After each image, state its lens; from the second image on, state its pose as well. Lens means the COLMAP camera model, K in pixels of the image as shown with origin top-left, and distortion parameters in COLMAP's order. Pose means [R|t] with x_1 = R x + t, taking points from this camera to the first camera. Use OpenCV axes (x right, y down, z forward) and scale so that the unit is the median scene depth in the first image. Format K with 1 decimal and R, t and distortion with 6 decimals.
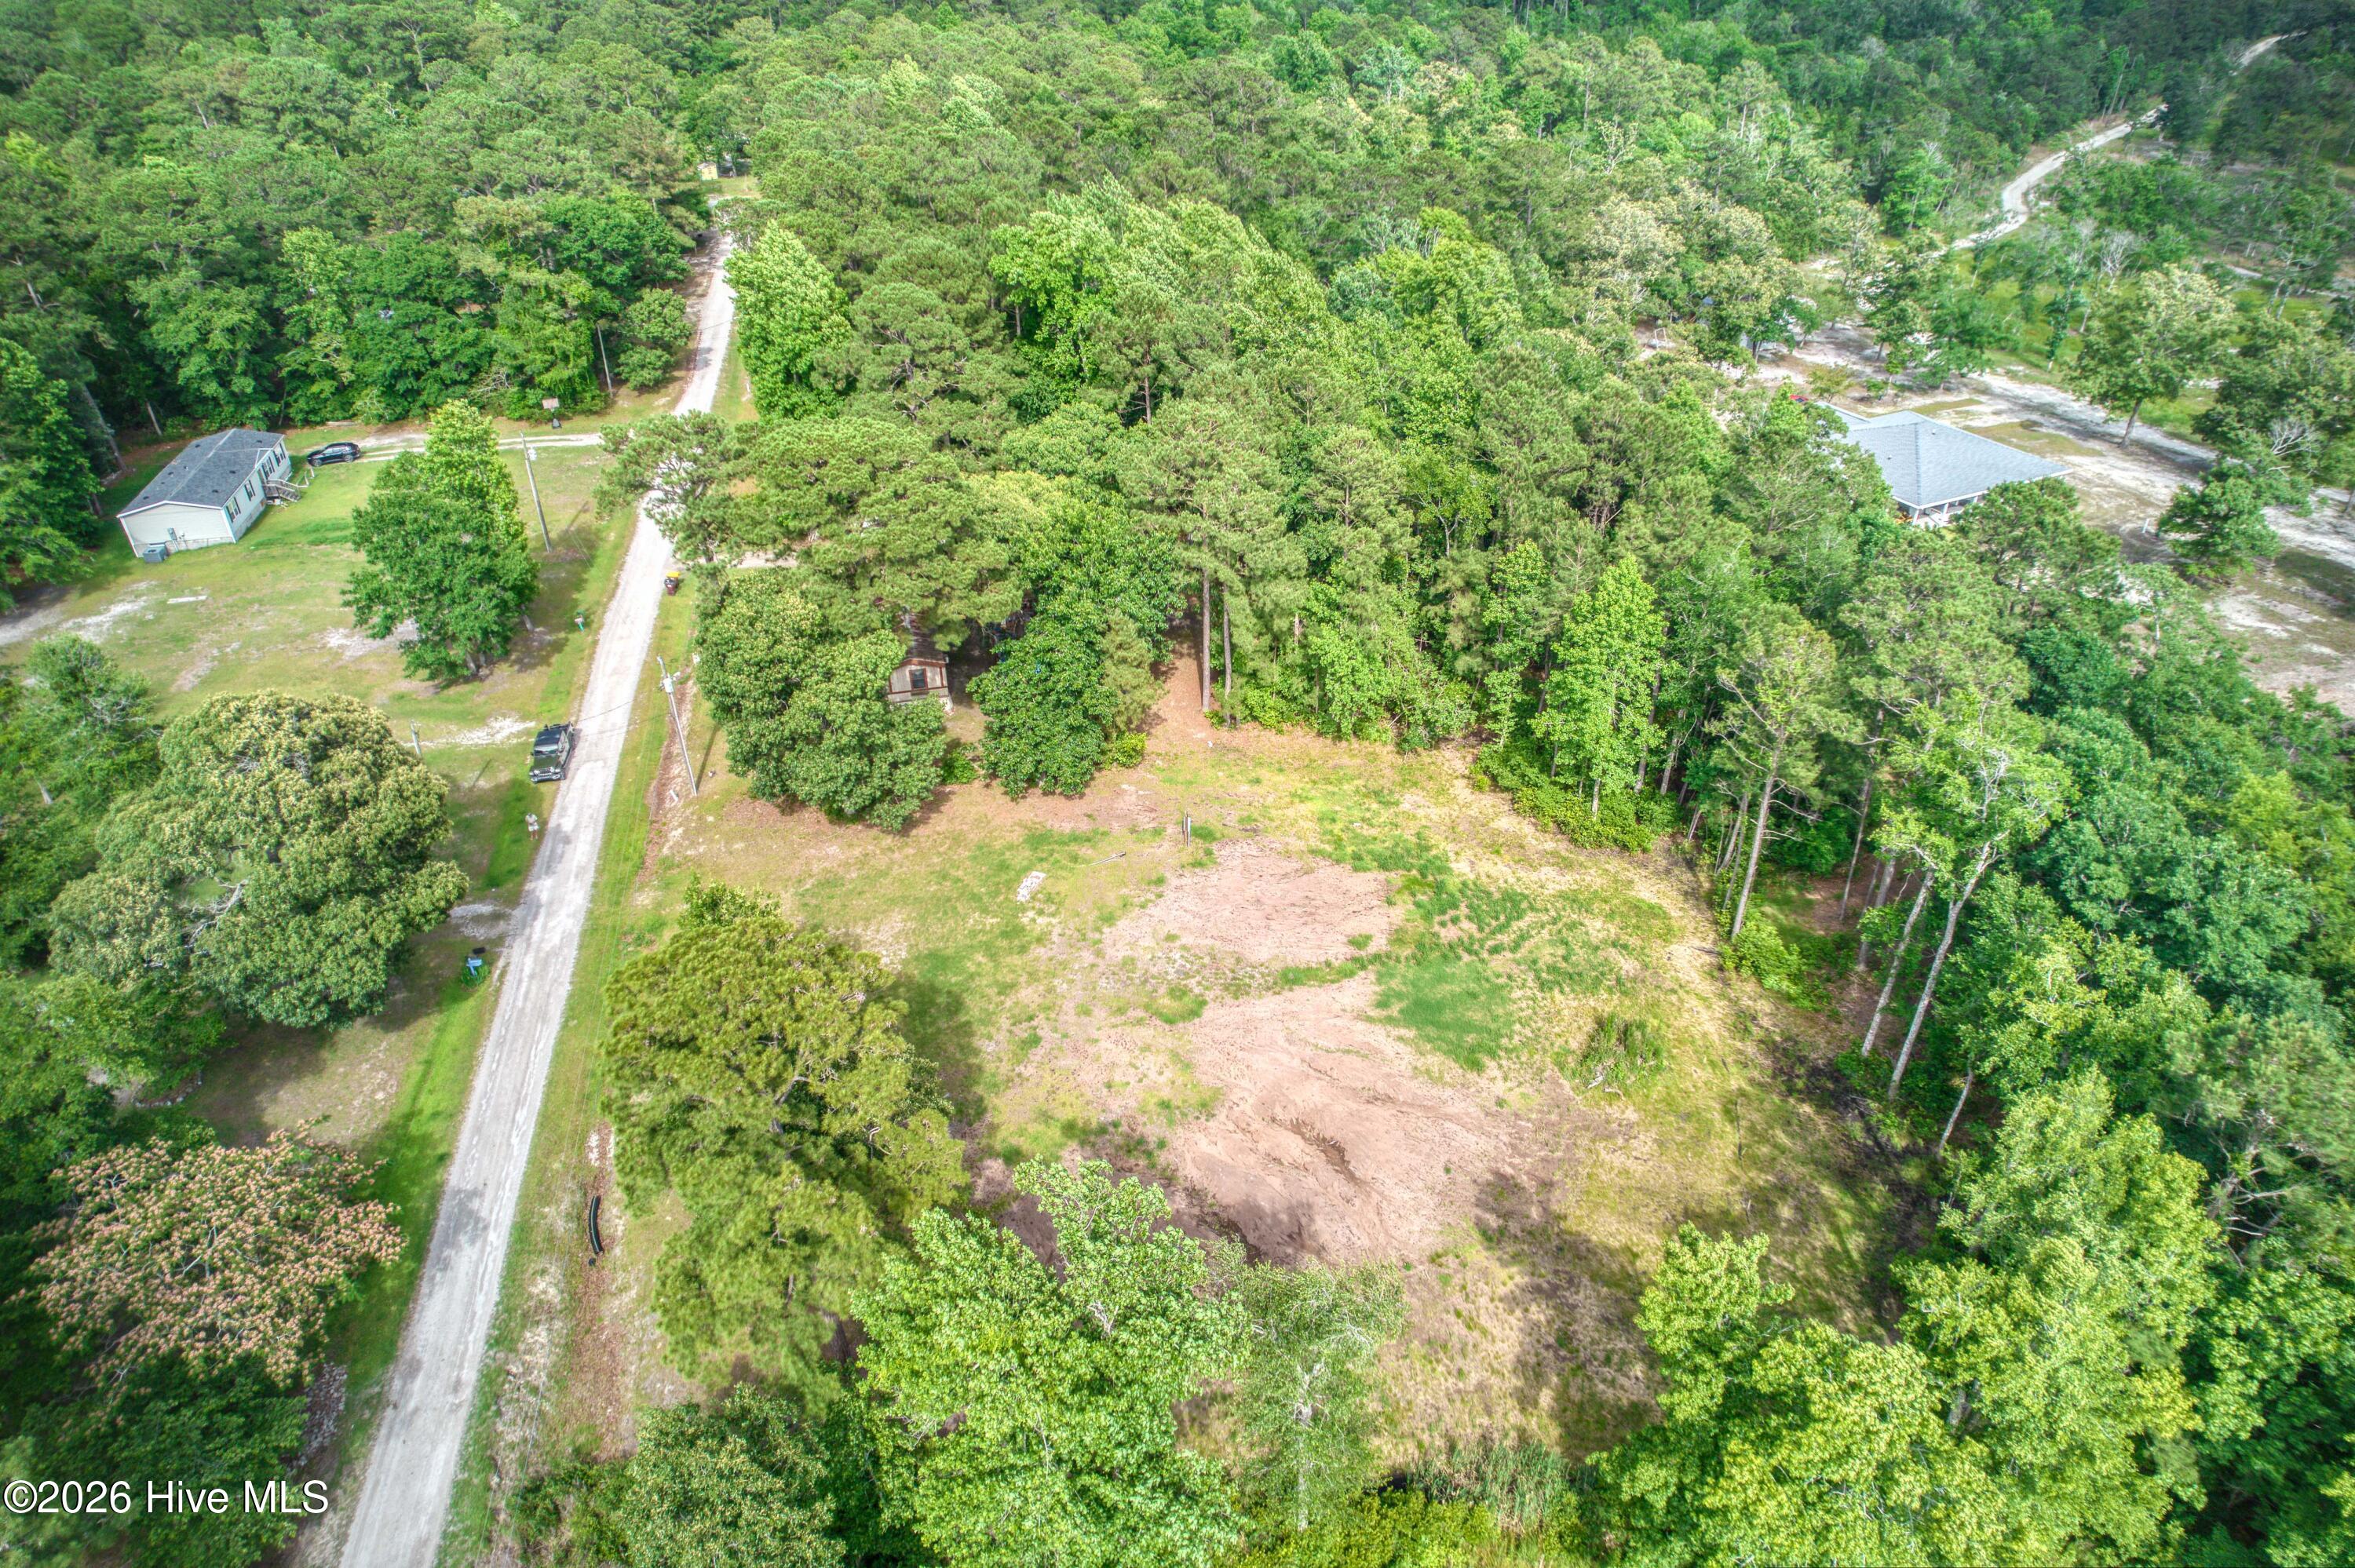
lens RADIAL K [[1513.4, 0, 1177.8], [0, 1513.4, 789.4], [0, 0, 1]] dist [-0.067638, 0.061047]
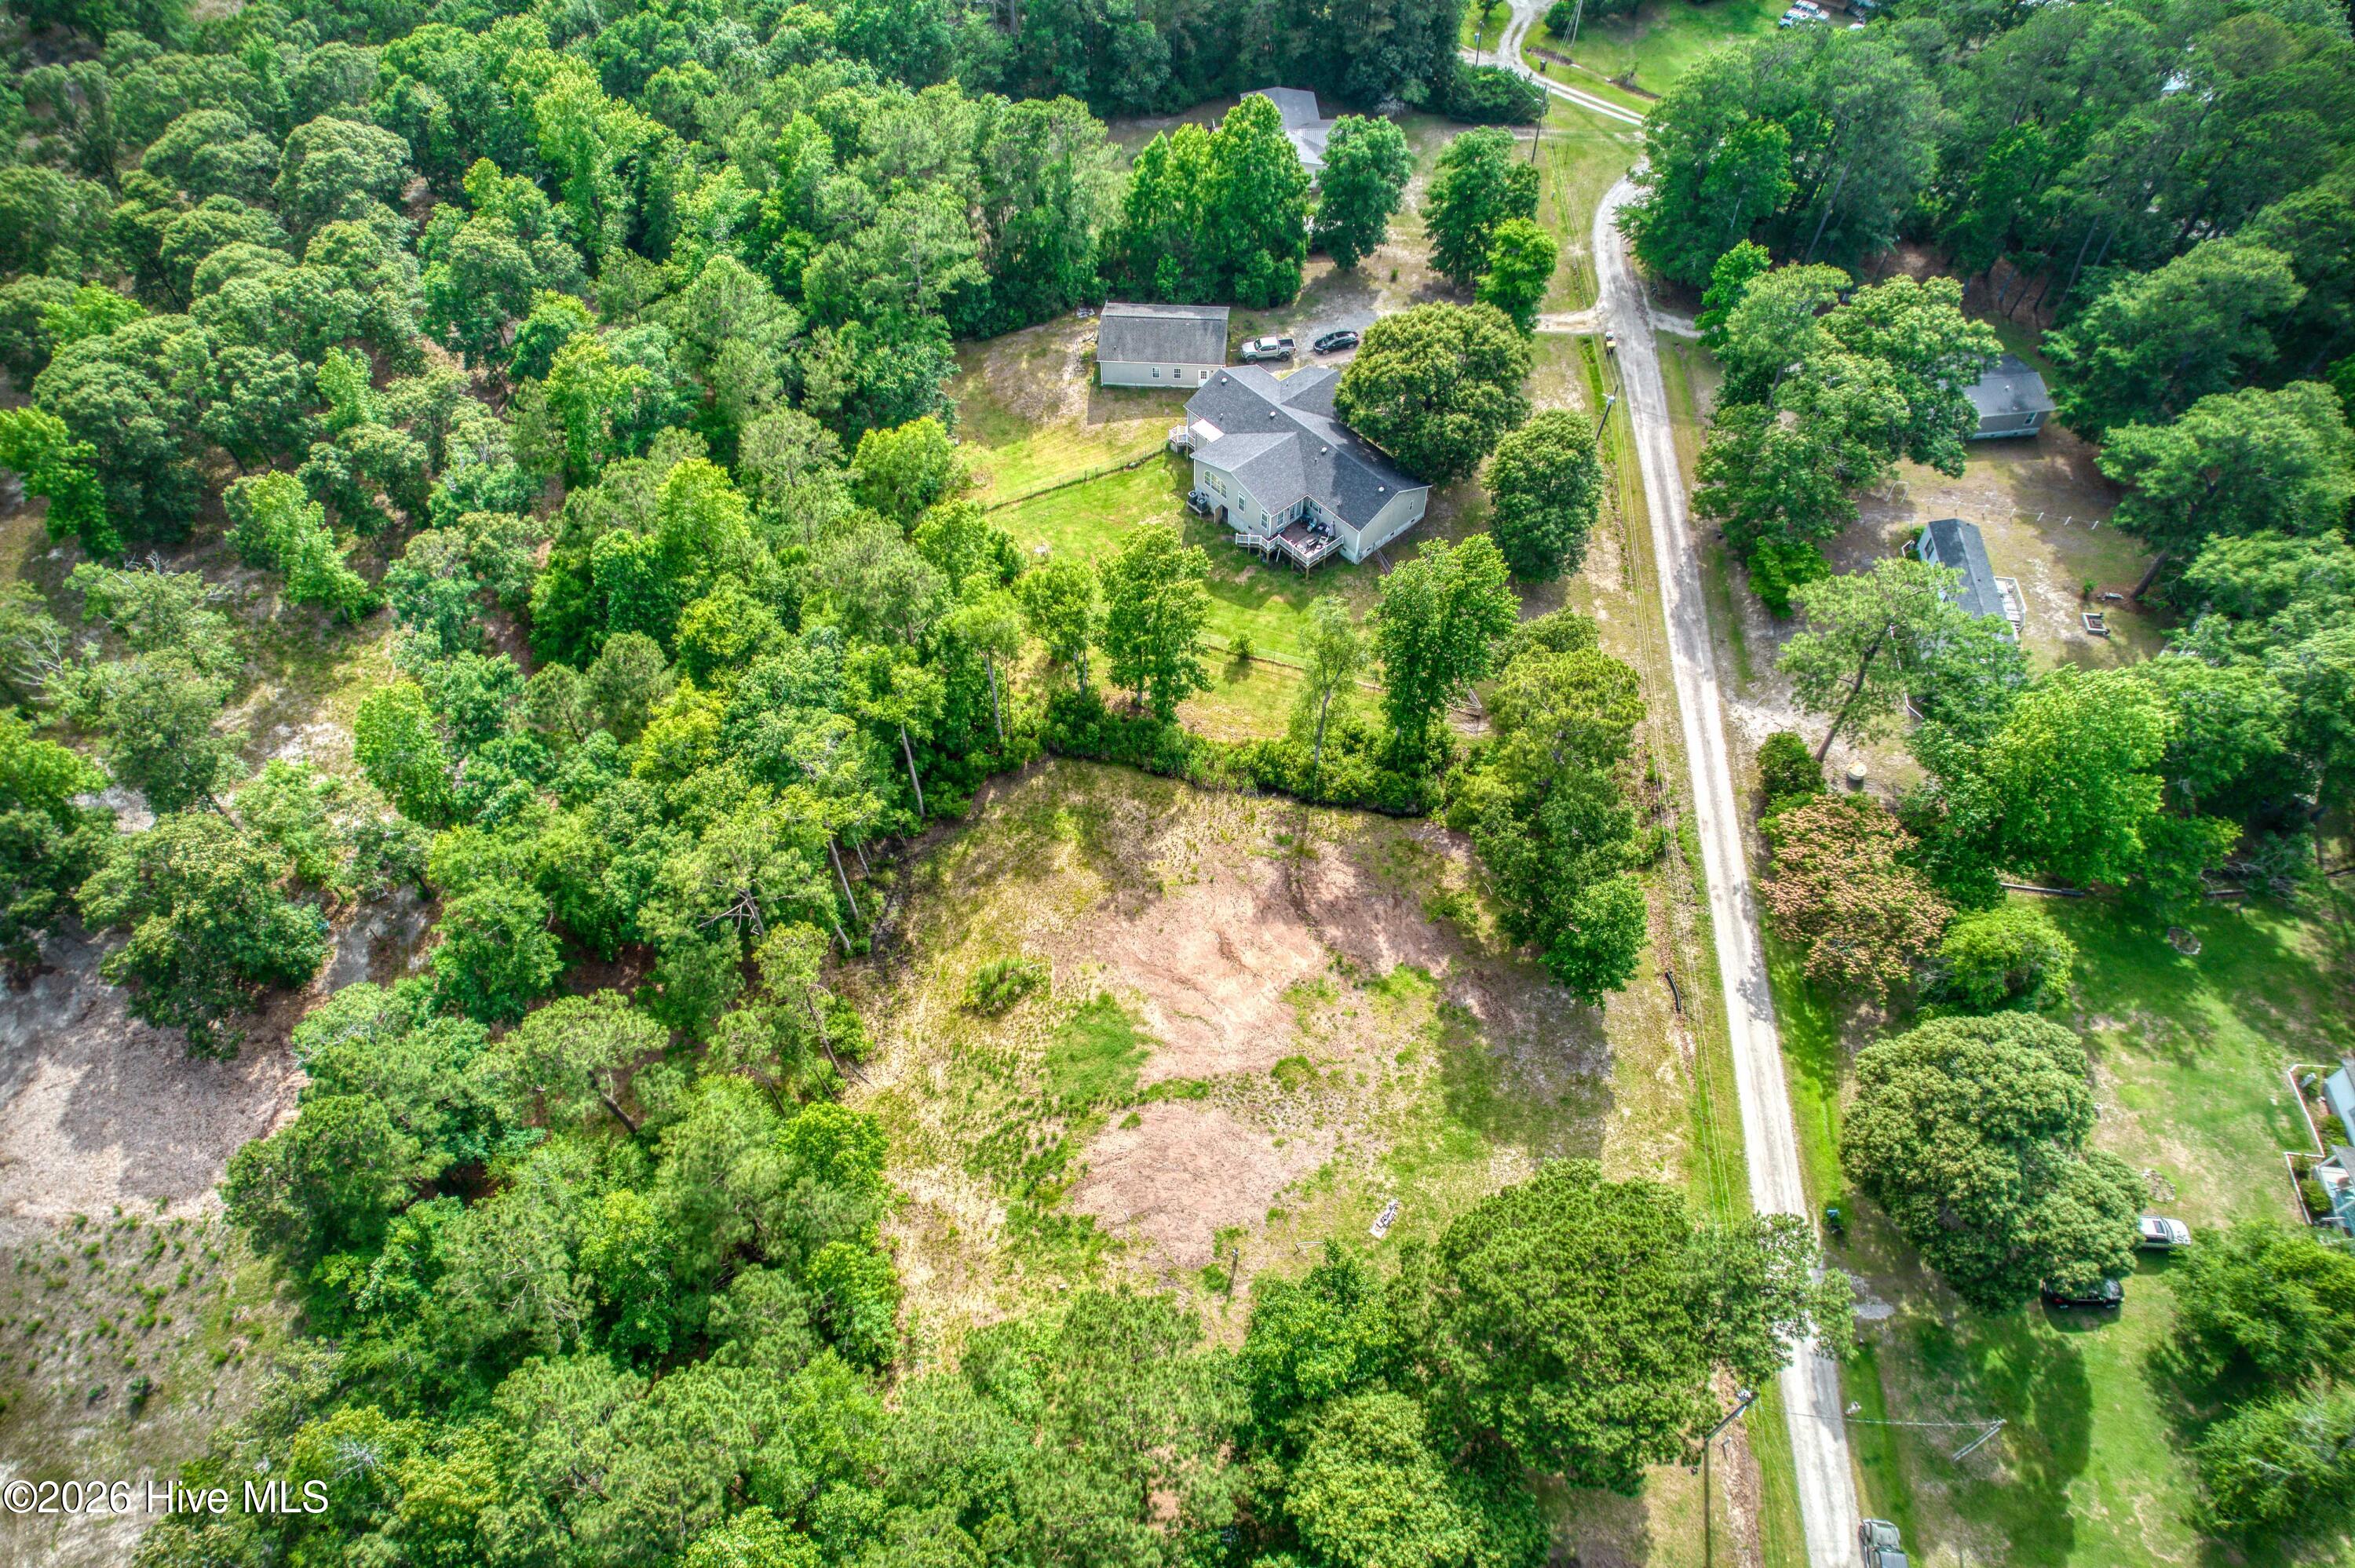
lens RADIAL K [[1513.4, 0, 1171.5], [0, 1513.4, 778.6], [0, 0, 1]] dist [-0.067638, 0.061047]
pose [[-0.962646, -0.203045, 0.179124, -0.073130], [0.158131, 0.115413, 0.980650, -1.069878], [-0.219790, 0.972344, -0.078994, 0.744825]]
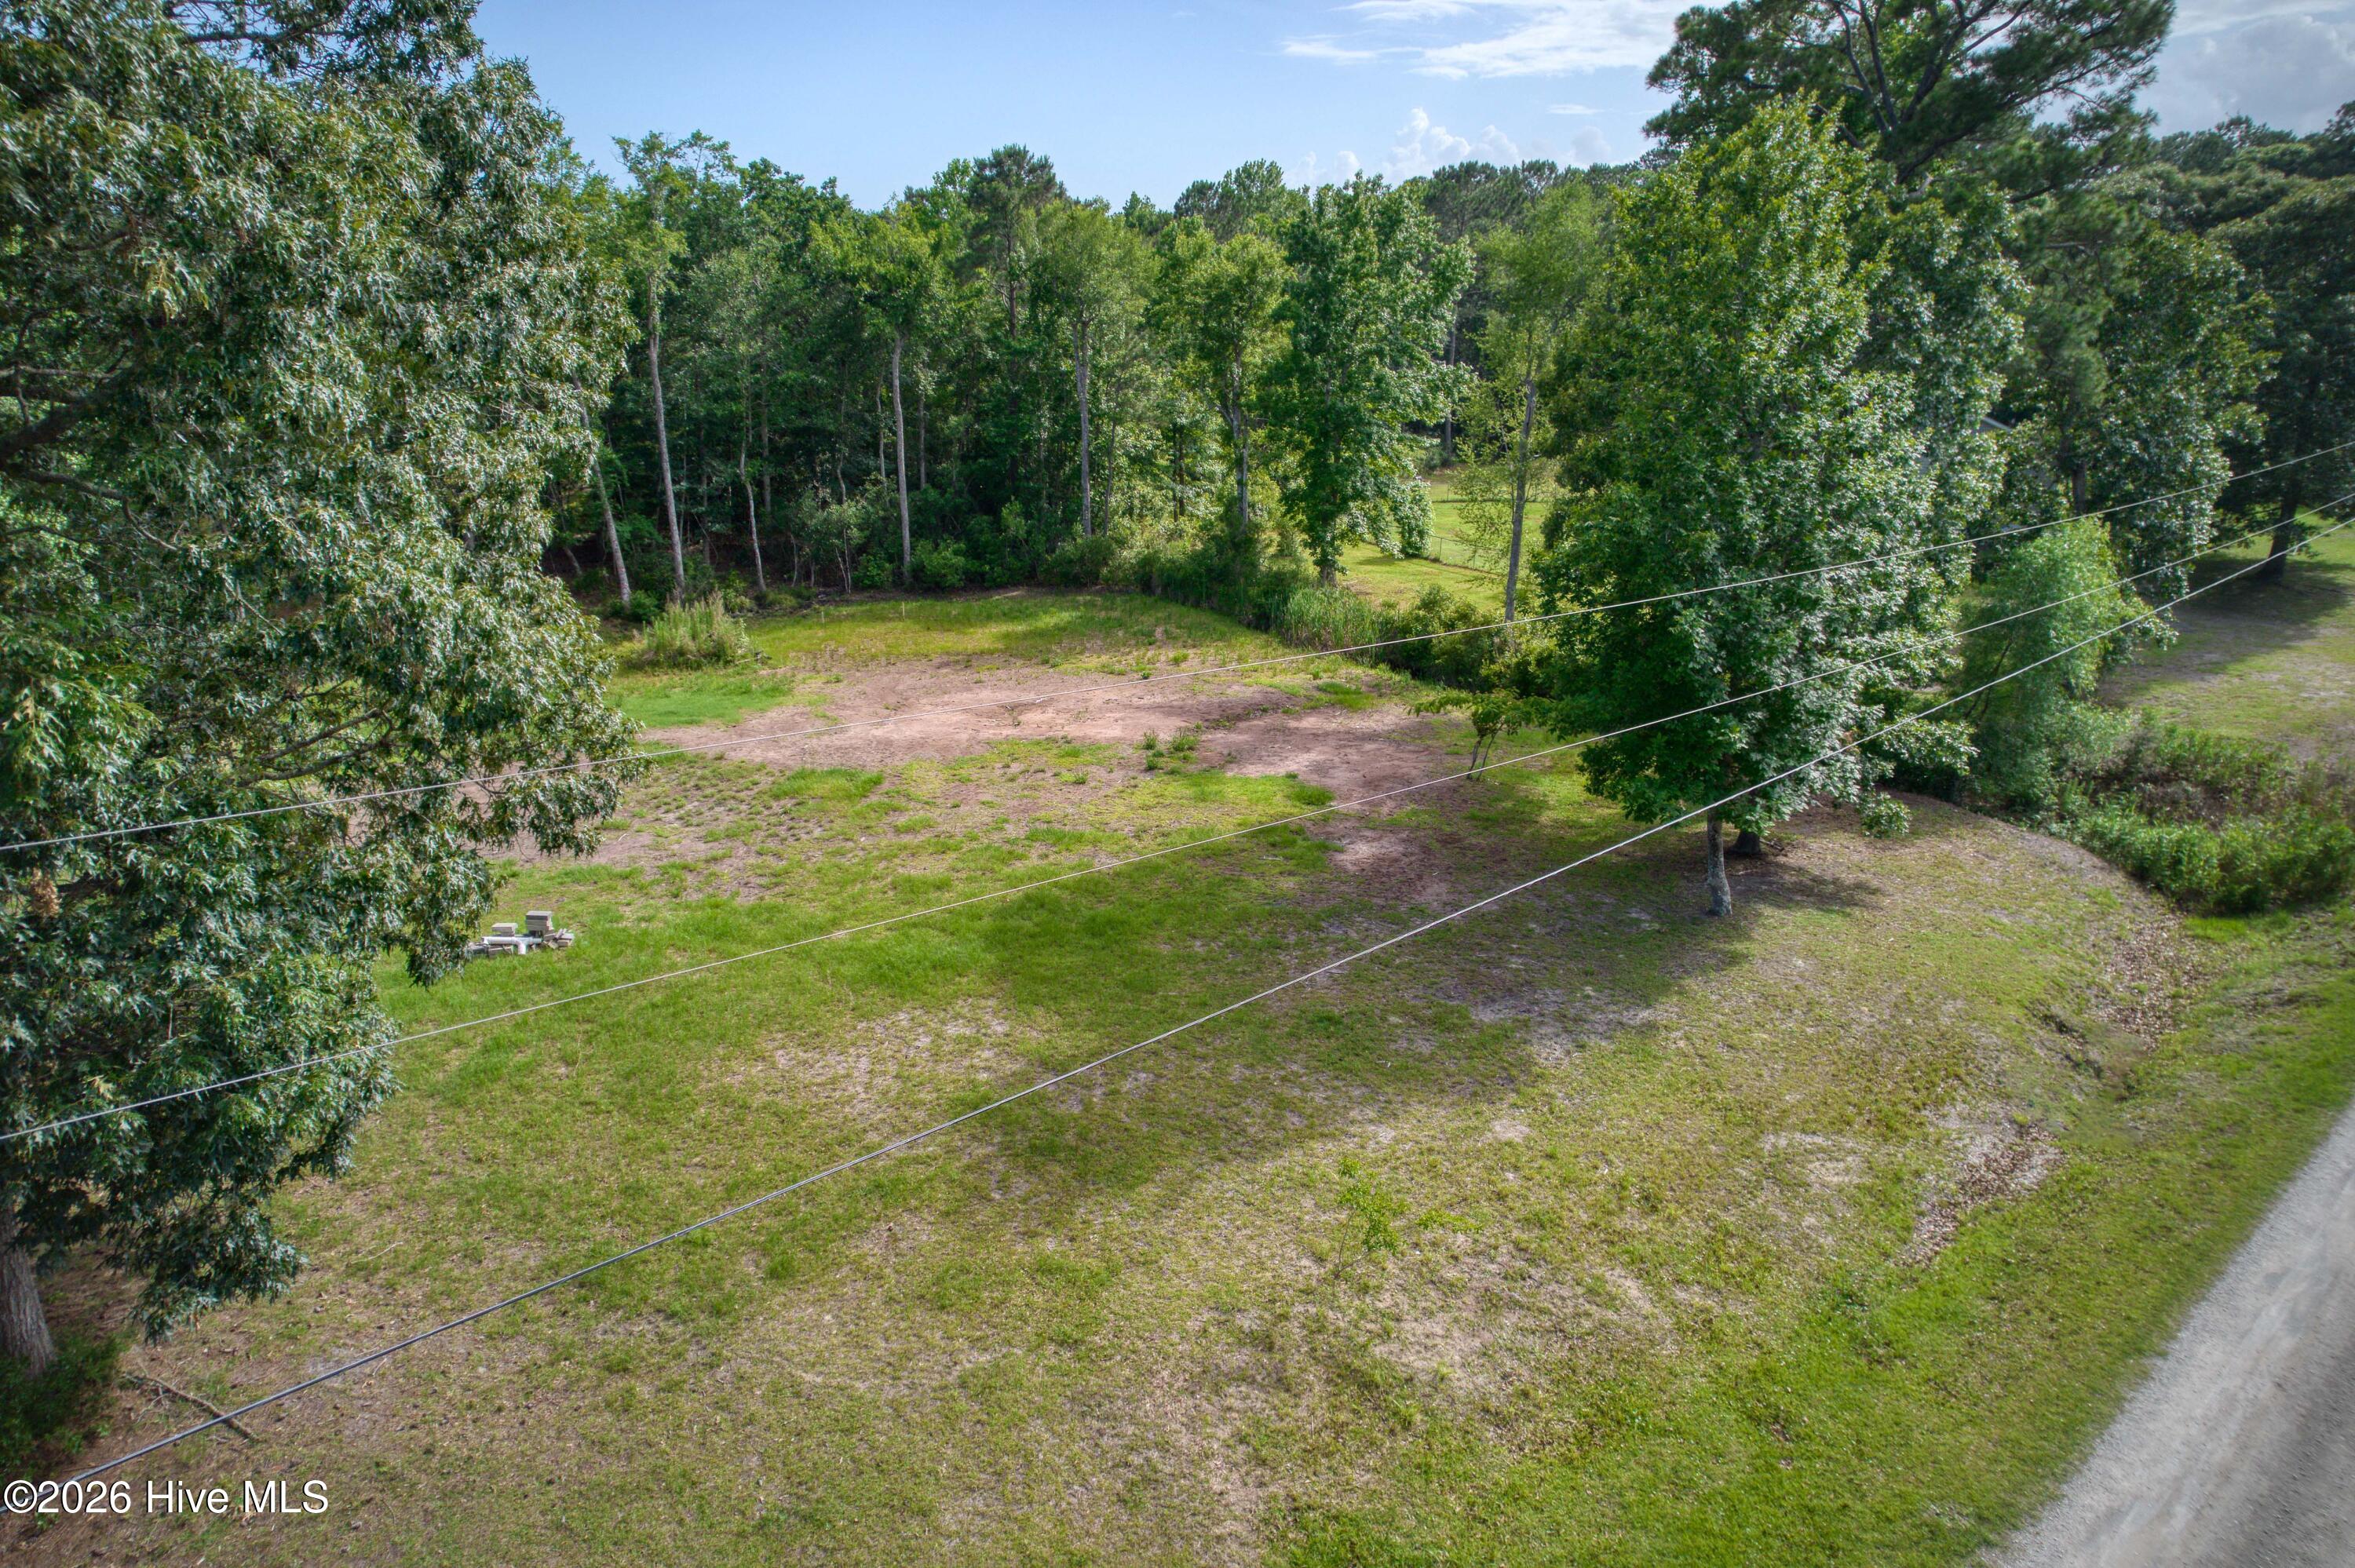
lens RADIAL K [[1513.4, 0, 1184.9], [0, 1513.4, 785.7], [0, 0, 1]] dist [-0.067638, 0.061047]
pose [[-0.520671, -0.271047, 0.809589, -0.408335], [0.469948, 0.700690, 0.536826, -0.063438], [-0.712776, 0.659975, -0.237451, 0.883929]]
